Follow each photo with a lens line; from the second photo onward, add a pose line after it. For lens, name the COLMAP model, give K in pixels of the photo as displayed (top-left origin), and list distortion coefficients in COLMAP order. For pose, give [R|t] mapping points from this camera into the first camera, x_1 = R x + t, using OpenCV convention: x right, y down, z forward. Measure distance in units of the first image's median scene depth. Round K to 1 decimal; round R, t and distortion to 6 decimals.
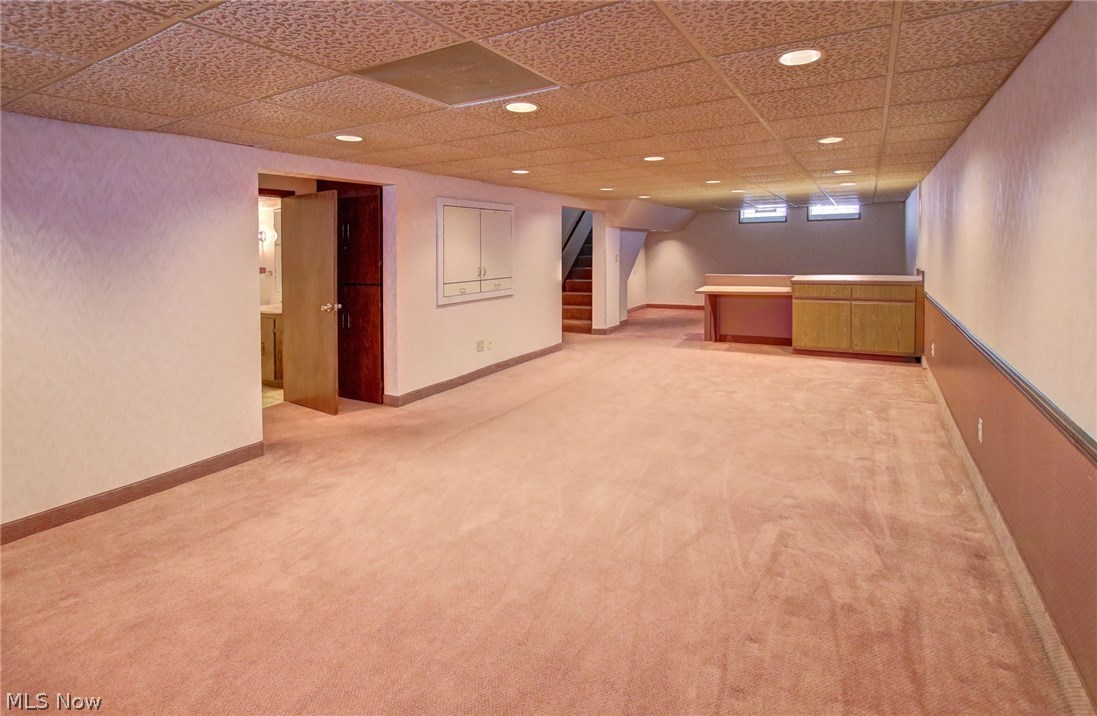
lens RADIAL K [[532.8, 0, 548.5], [0, 532.8, 358.0], [0, 0, 1]] dist [-0.028471, 0.000154]
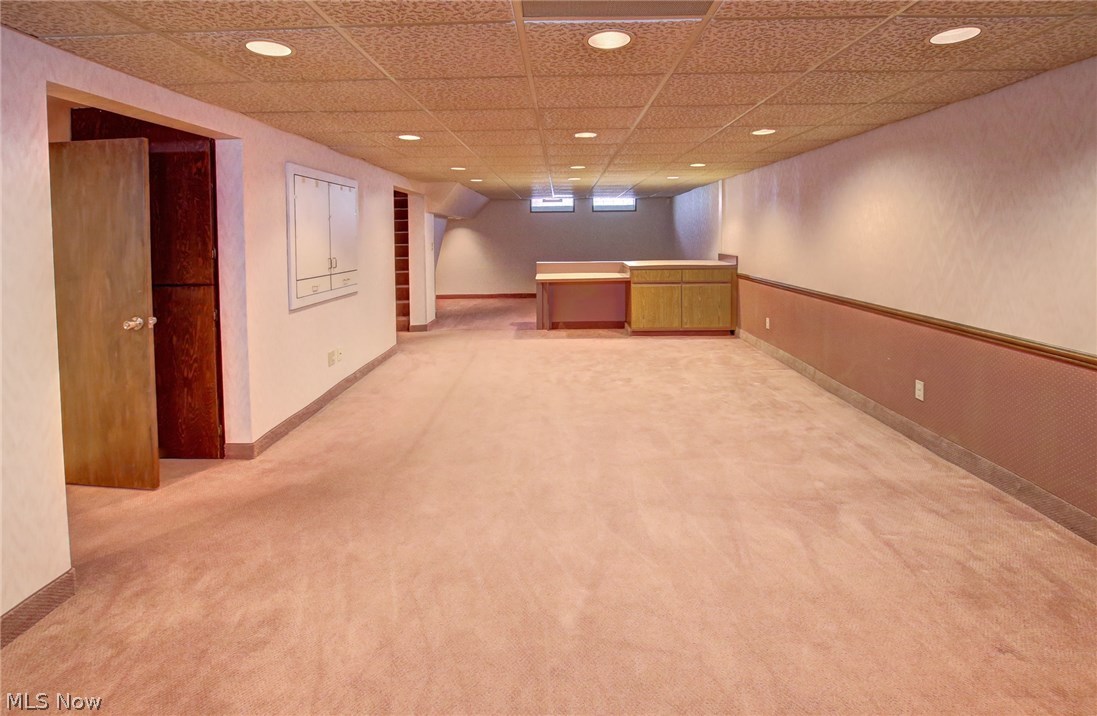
lens RADIAL K [[531.0, 0, 545.7], [0, 531.0, 338.8], [0, 0, 1]] dist [-0.025879, 0.000155]
pose [[0.875728, -0.083284, 0.475568, -0.255508], [0.089987, 0.995905, 0.008701, -0.034902], [-0.474345, 0.035175, 0.879636, 0.199406]]
